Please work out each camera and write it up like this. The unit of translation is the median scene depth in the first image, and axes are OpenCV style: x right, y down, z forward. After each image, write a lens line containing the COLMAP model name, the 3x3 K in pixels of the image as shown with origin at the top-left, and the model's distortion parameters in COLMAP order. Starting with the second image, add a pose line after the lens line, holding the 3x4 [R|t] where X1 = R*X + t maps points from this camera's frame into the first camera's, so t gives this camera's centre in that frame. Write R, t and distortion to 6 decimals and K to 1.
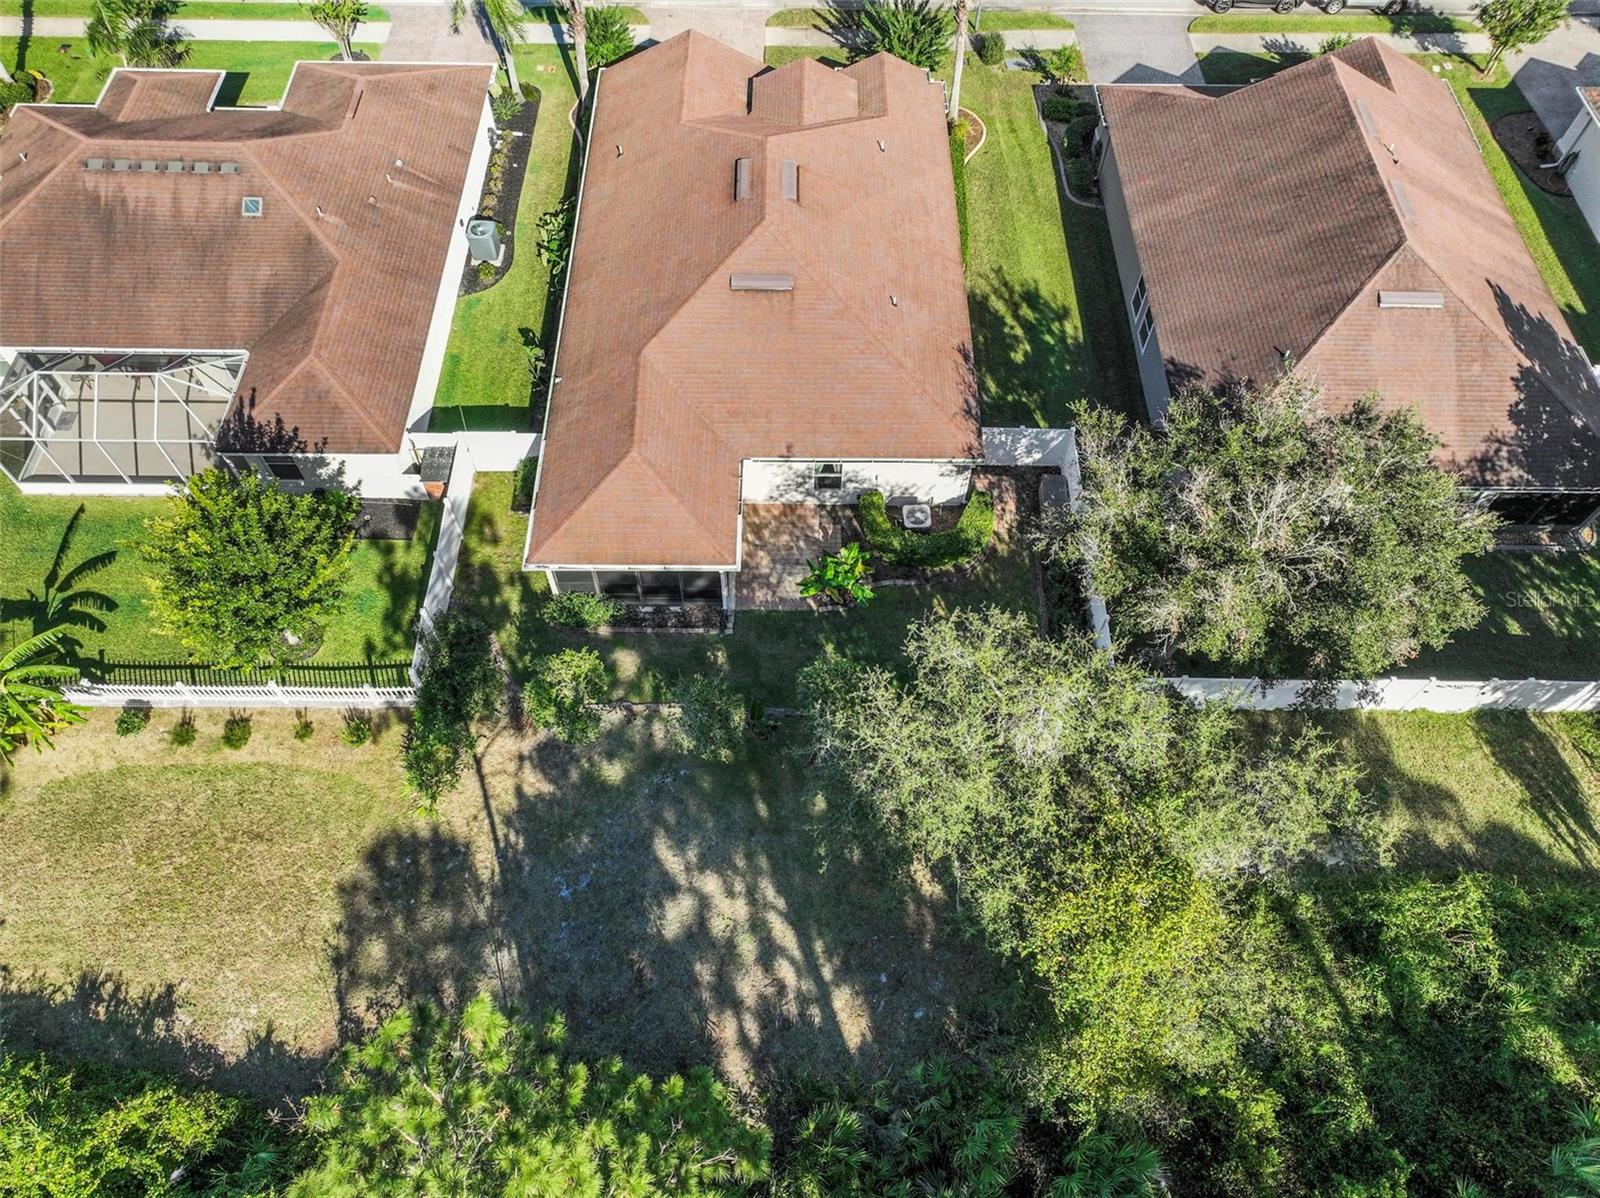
lens RADIAL K [[1128.5, 0, 798.5], [0, 1128.5, 600.4], [0, 0, 1]] dist [-0.002162, 0.020909]
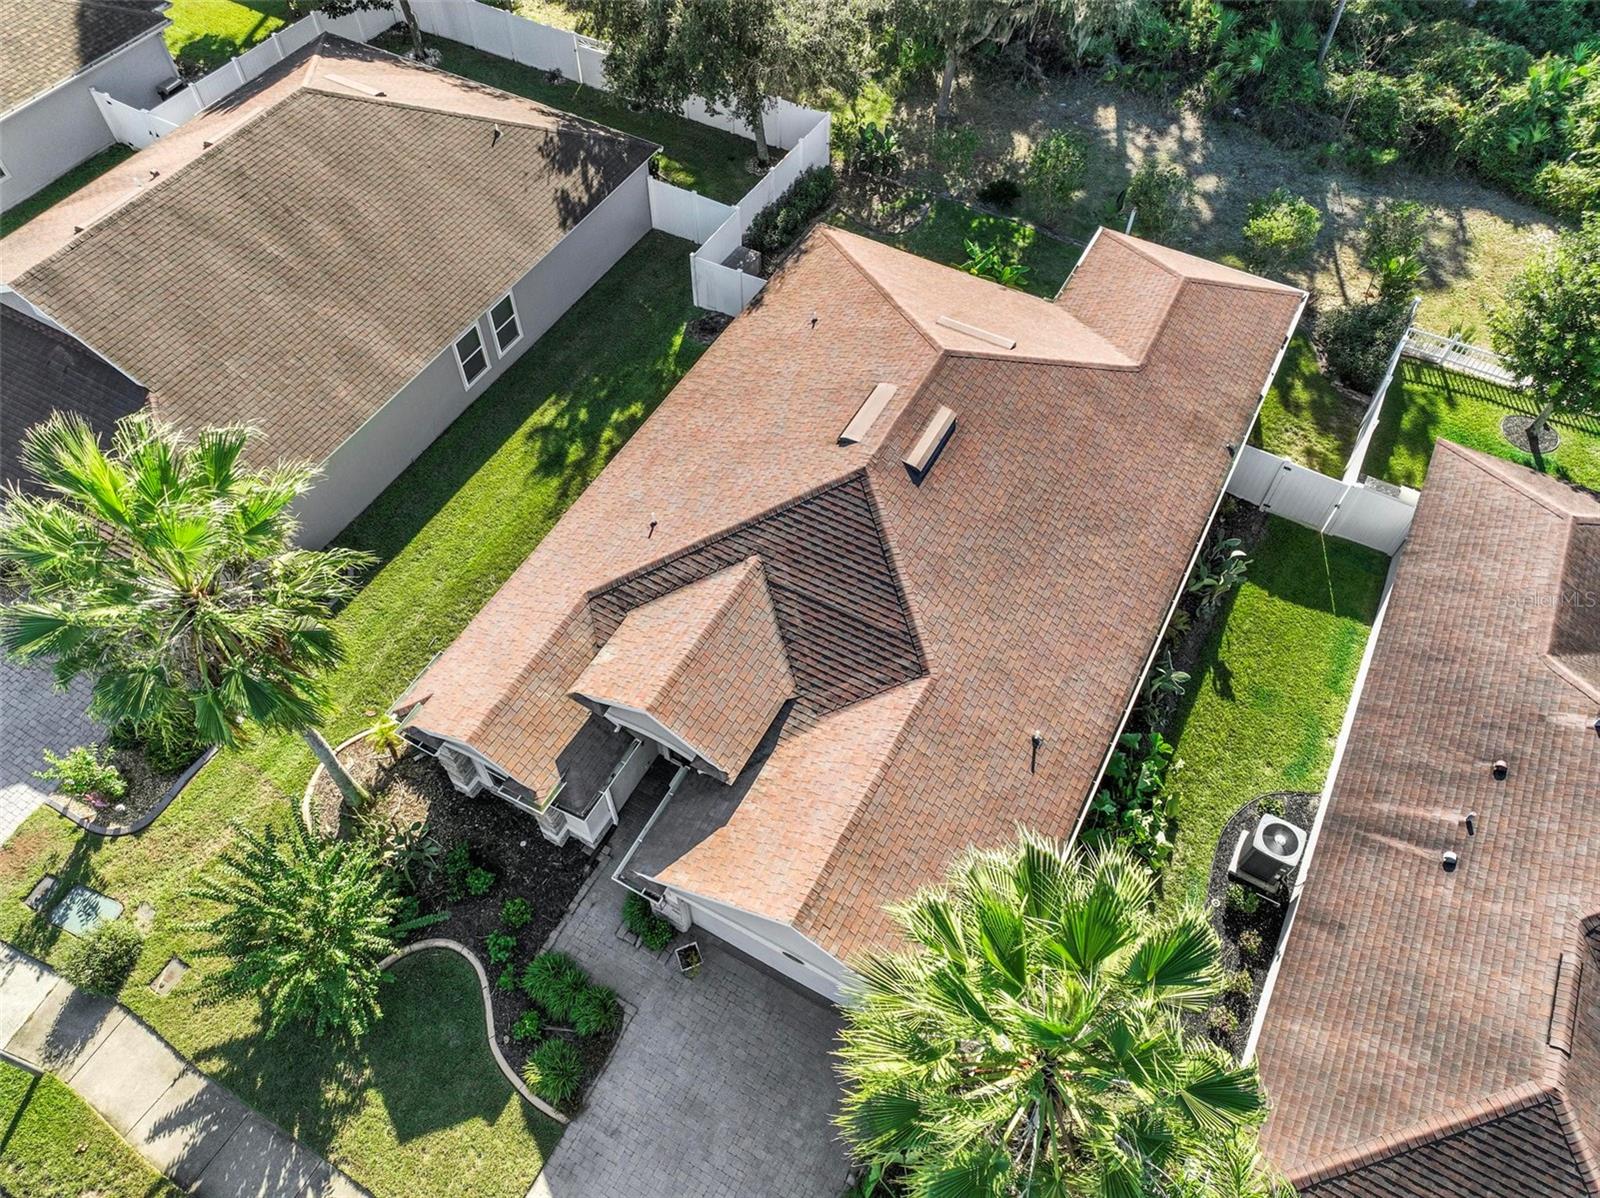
lens RADIAL K [[1125.3, 0, 799.2], [0, 1125.3, 601.7], [0, 0, 1]] dist [0.003215, 0.010069]
pose [[-0.877219, -0.404000, 0.259367, -0.203256], [0.393742, -0.296308, 0.870154, -1.071379], [-0.274690, 0.865439, 0.418999, 0.879454]]
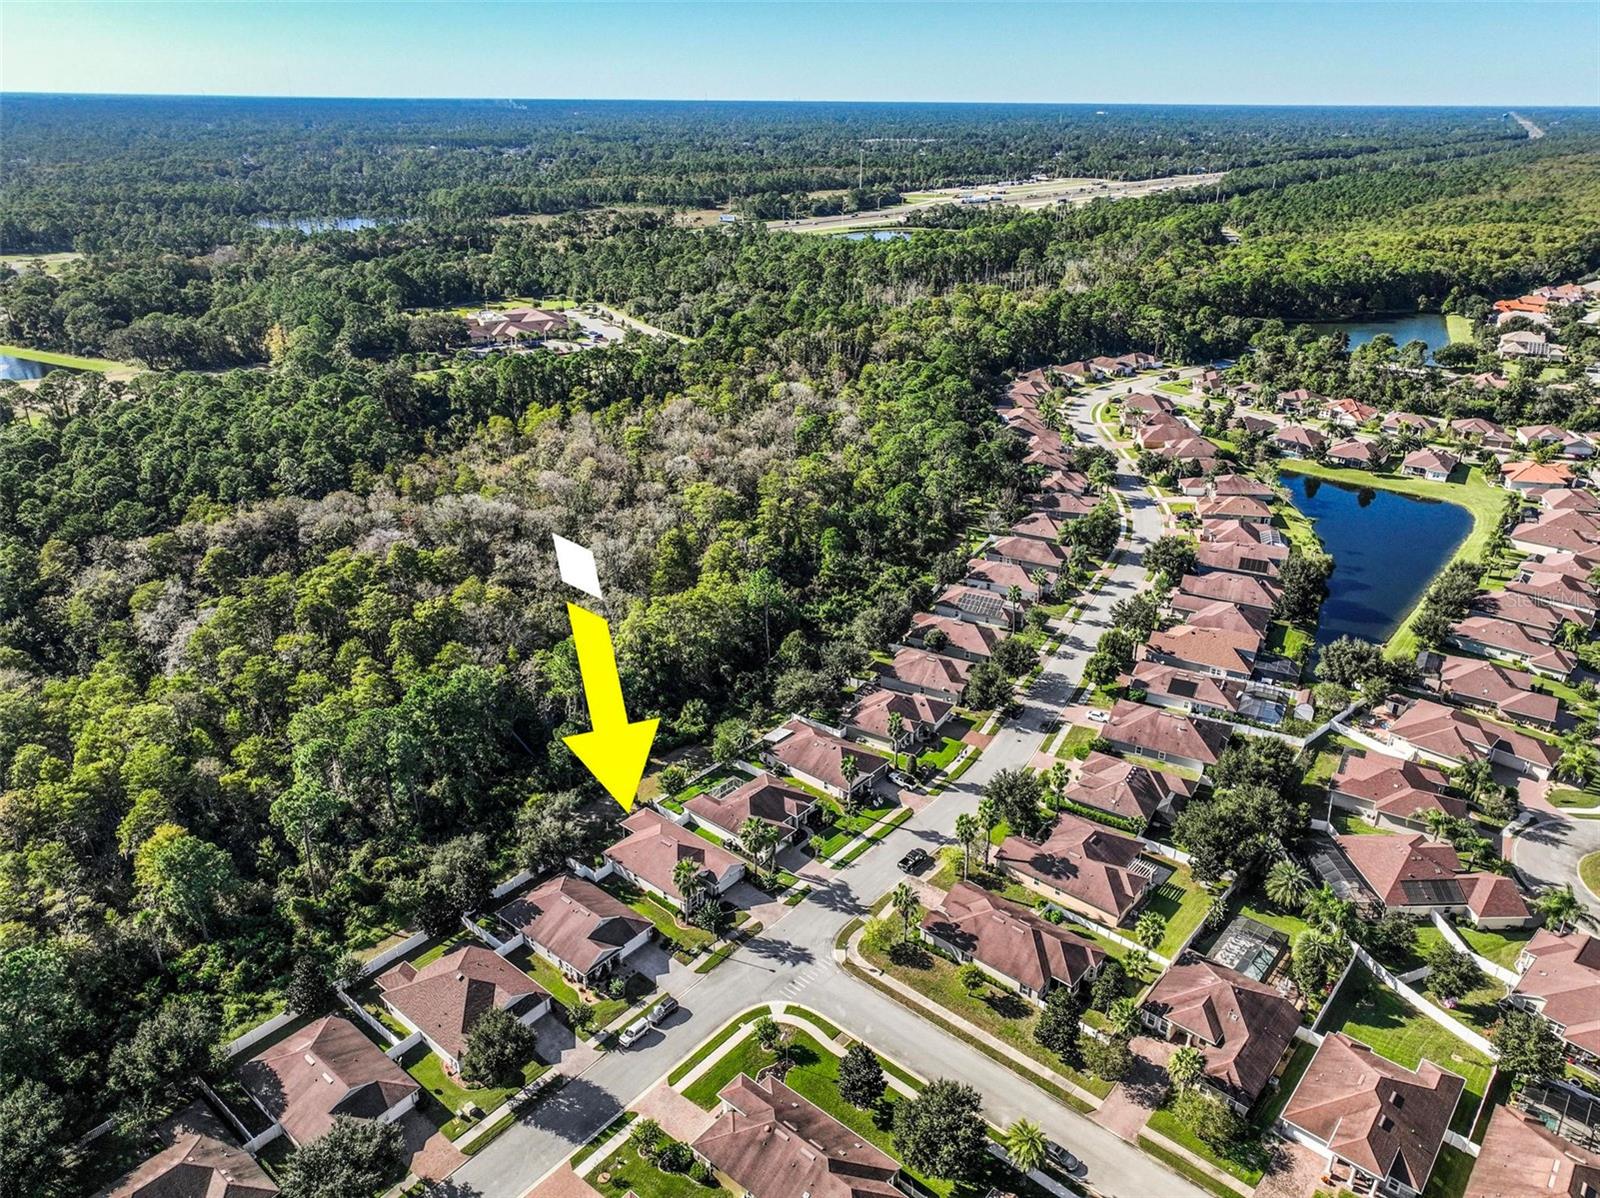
lens RADIAL K [[1116.3, 0, 800.0], [0, 1116.3, 599.0], [0, 0, 1]] dist [-0.006061, -0.003040]
pose [[-0.641949, 0.298603, -0.706214, 2.915814], [-0.656461, 0.261870, 0.707448, -4.766172], [0.396183, 0.917747, 0.027914, 0.123287]]
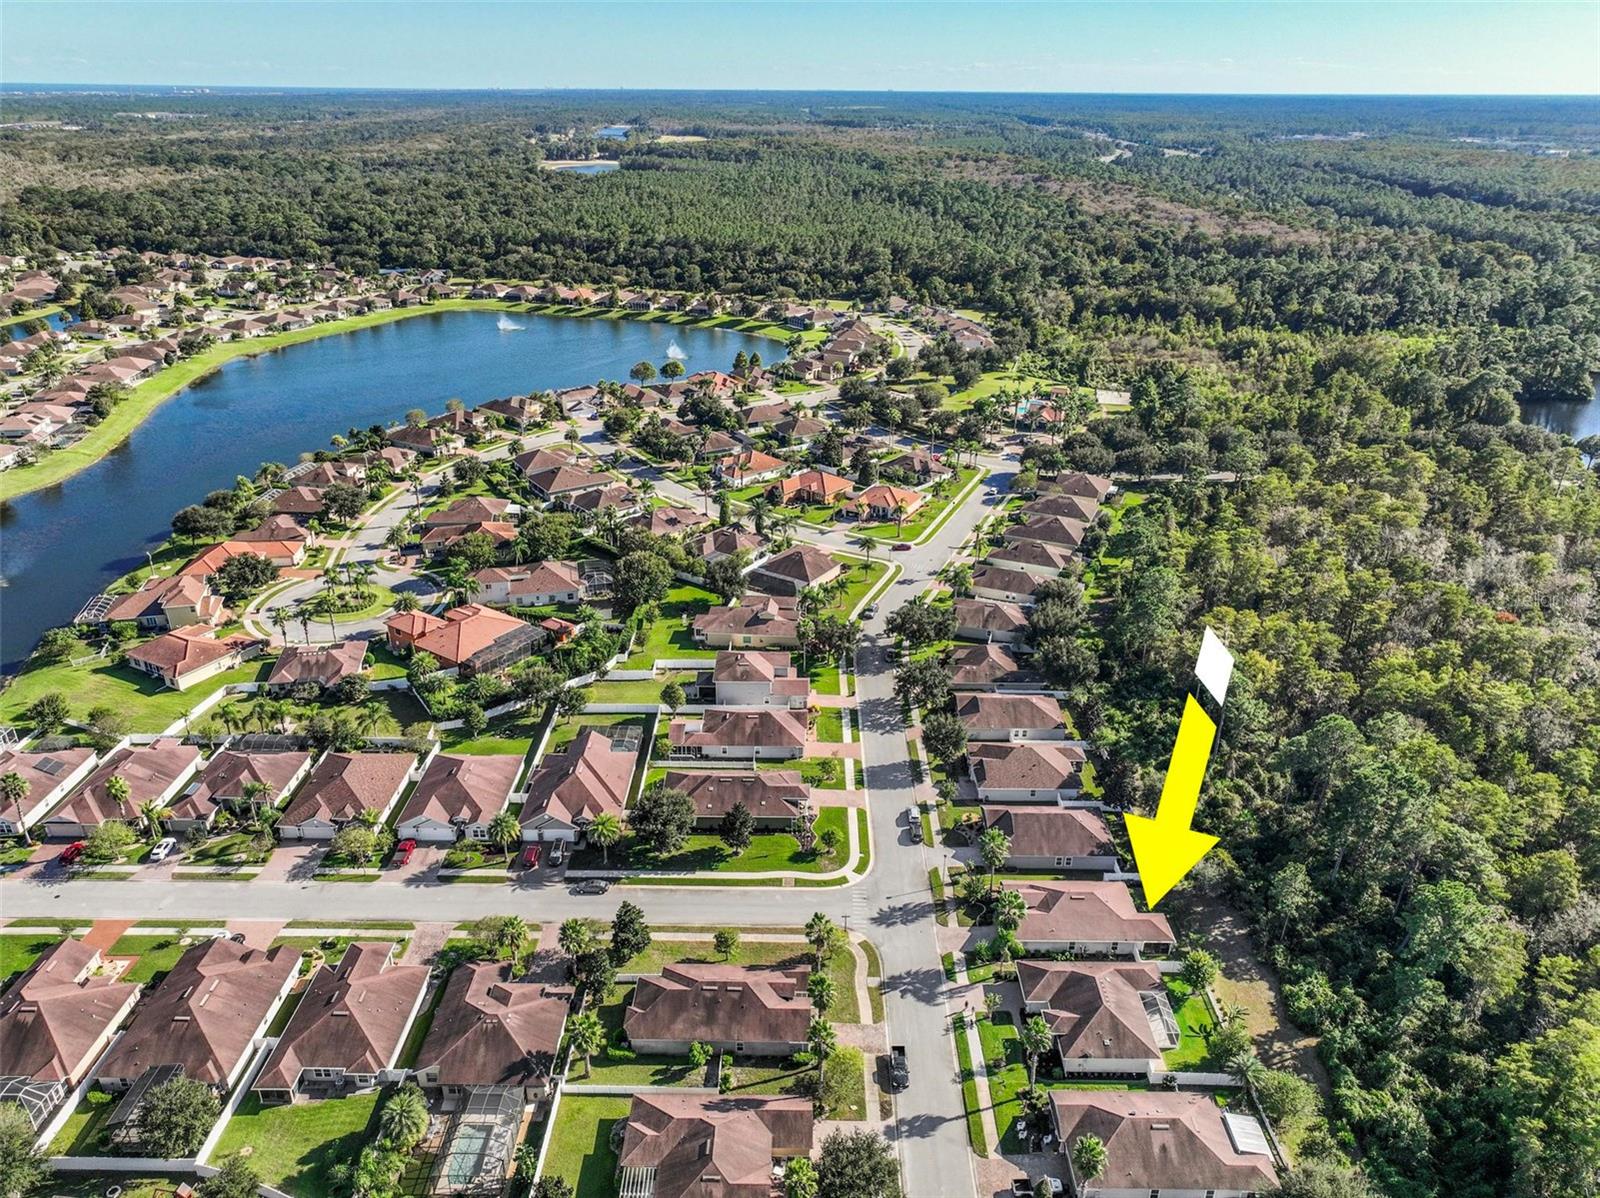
lens RADIAL K [[1118.8, 0, 800.0], [0, 1118.8, 619.3], [0, 0, 1]] dist [0.001234, 0.011214]
pose [[0.000482, -0.443916, 0.896068, -3.844606], [0.841362, 0.484480, 0.239561, -3.140962], [-0.540472, 0.753802, 0.373728, -0.995325]]
